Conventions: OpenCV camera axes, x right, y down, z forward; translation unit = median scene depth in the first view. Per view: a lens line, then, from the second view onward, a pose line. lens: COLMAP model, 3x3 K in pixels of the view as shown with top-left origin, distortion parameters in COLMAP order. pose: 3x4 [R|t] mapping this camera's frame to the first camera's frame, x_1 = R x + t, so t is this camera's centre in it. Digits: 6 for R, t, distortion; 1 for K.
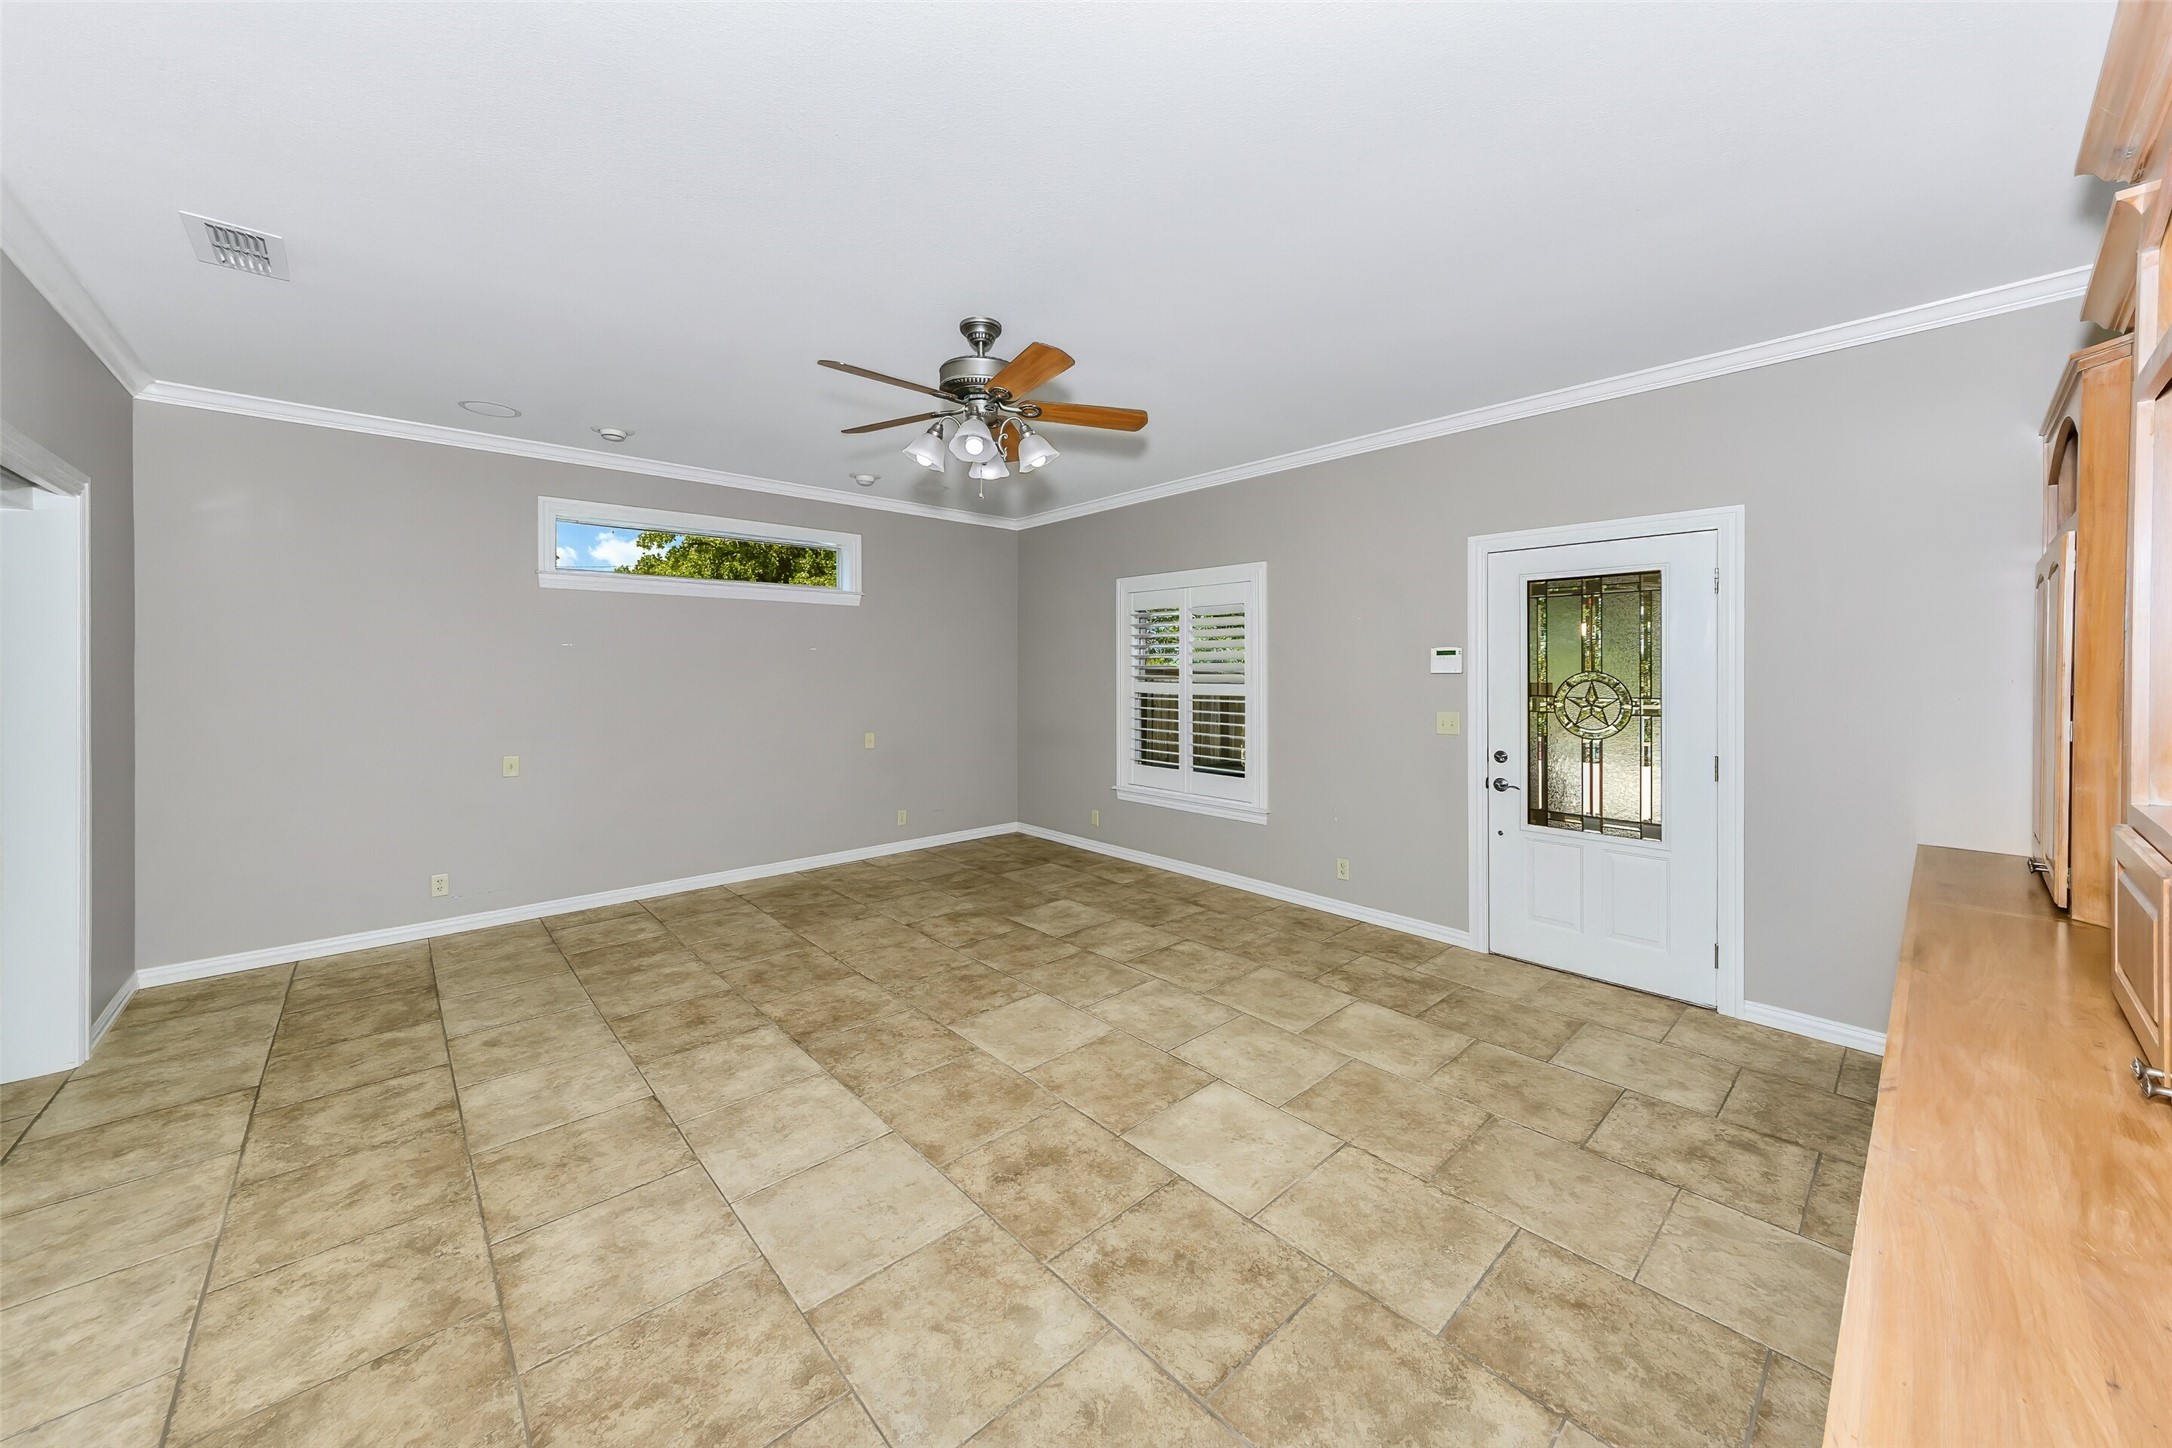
lens RADIAL K [[790.9, 0, 1093.1], [0, 790.9, 666.6], [0, 0, 1]] dist [-0.001548, -0.000165]
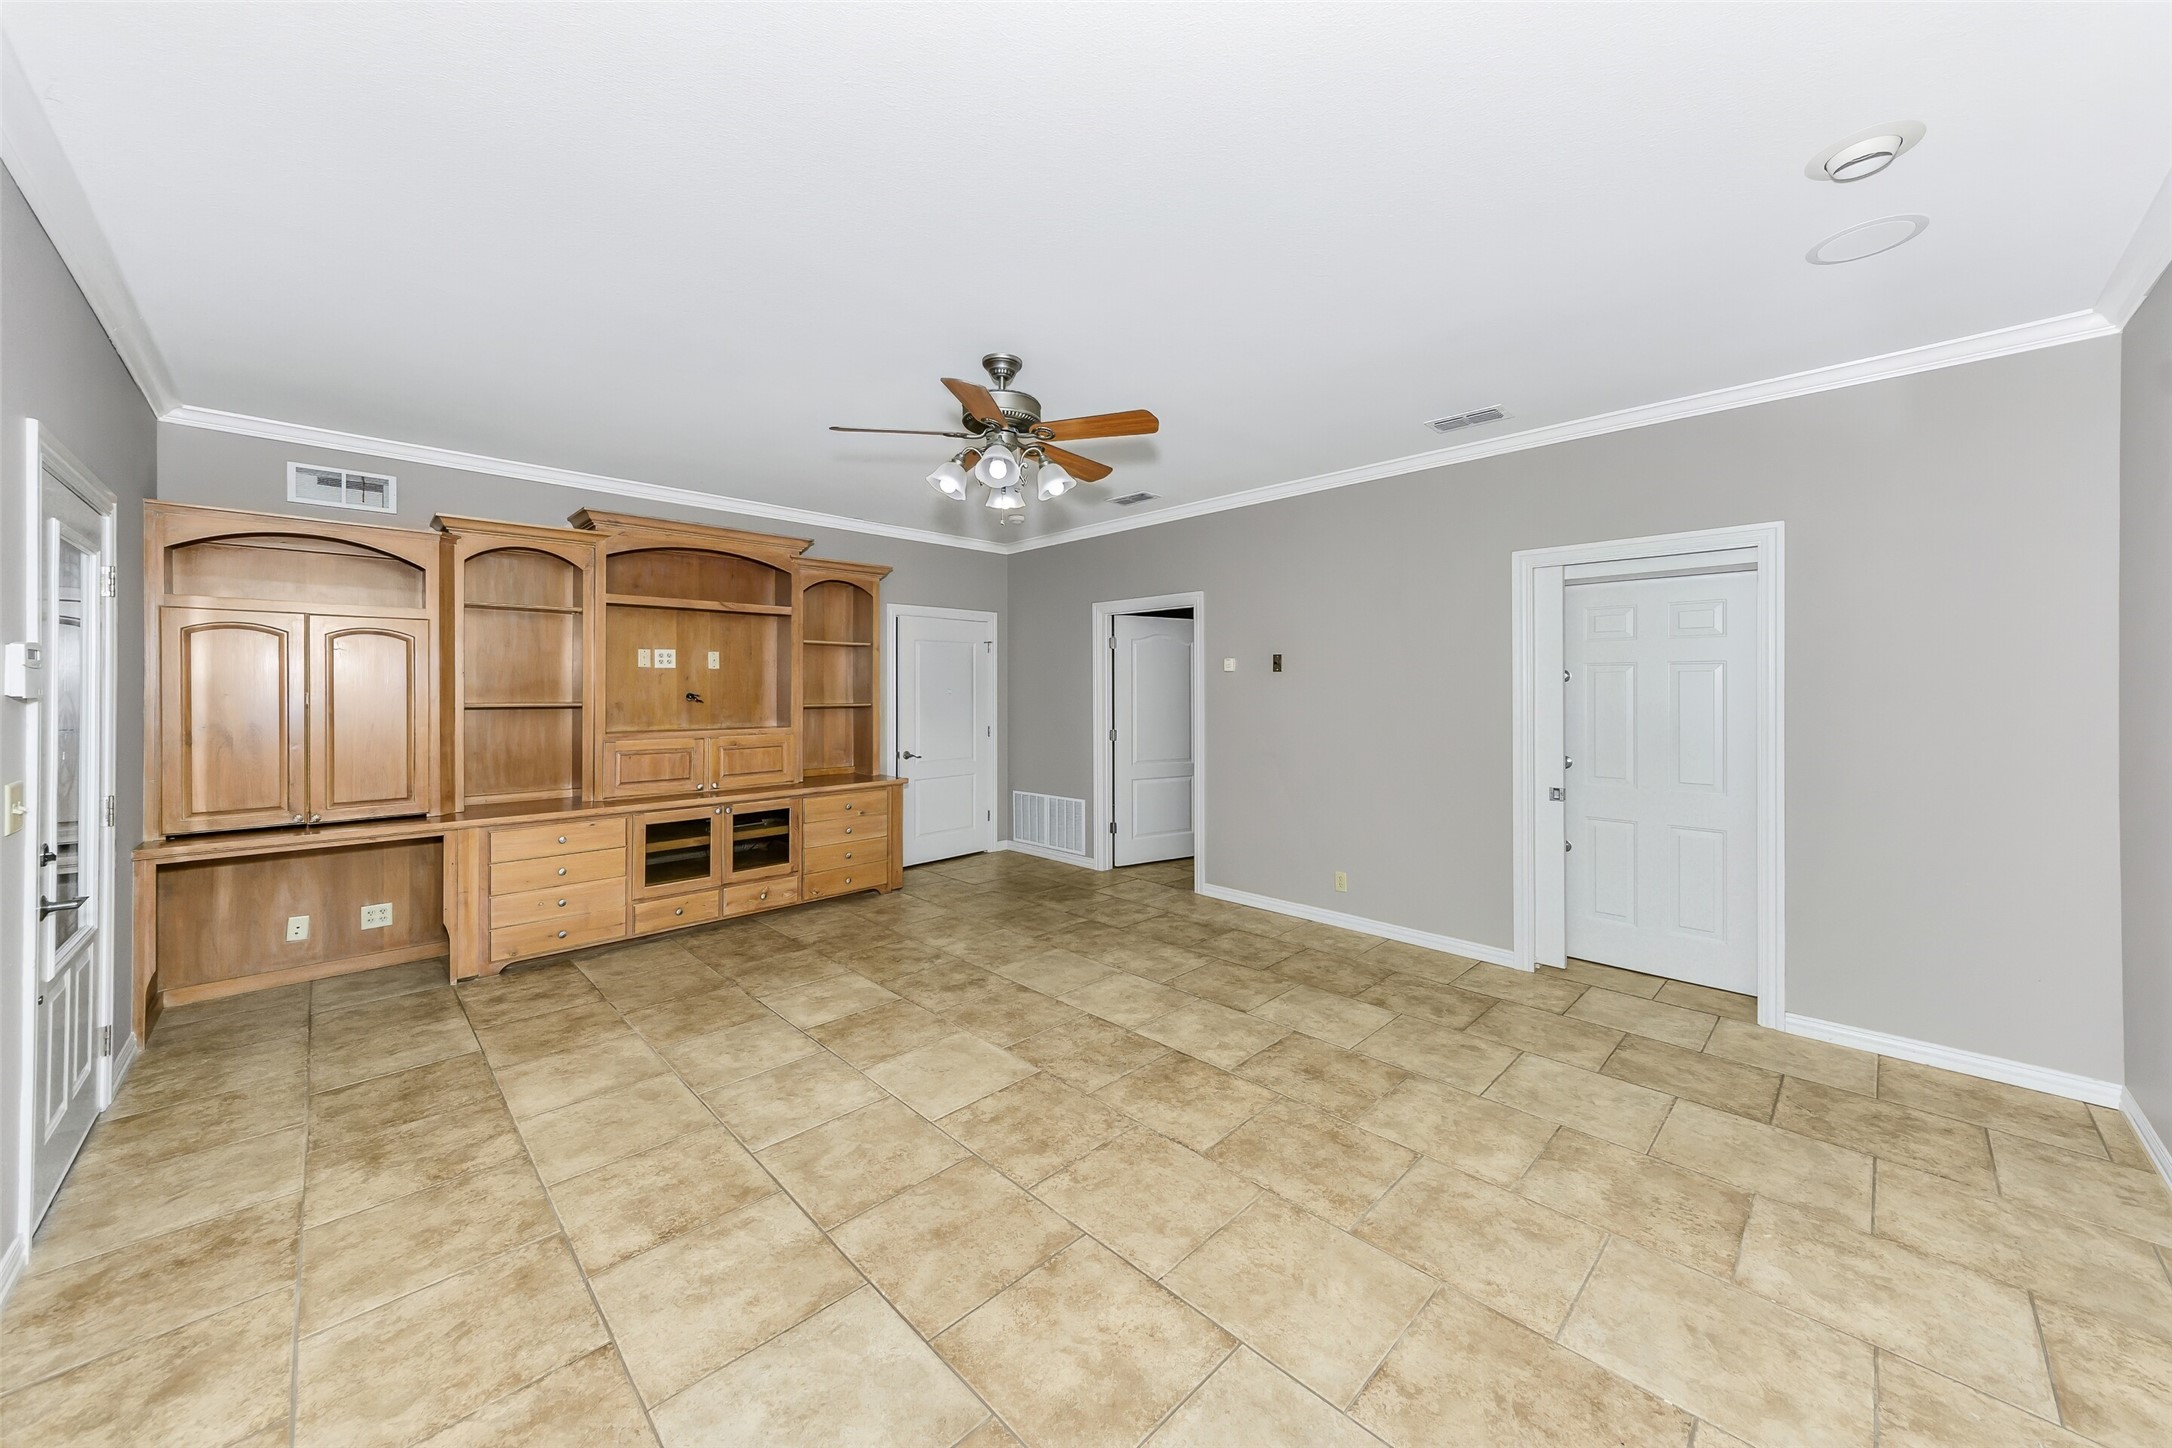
lens RADIAL K [[790.9, 0, 1093.1], [0, 790.9, 666.6], [0, 0, 1]] dist [-0.001548, -0.000165]
pose [[-0.999292, -0.001020, -0.037612, -0.222336], [0.000077, 0.999575, -0.029135, 0.001572], [0.037626, -0.029117, -0.998868, 2.067787]]
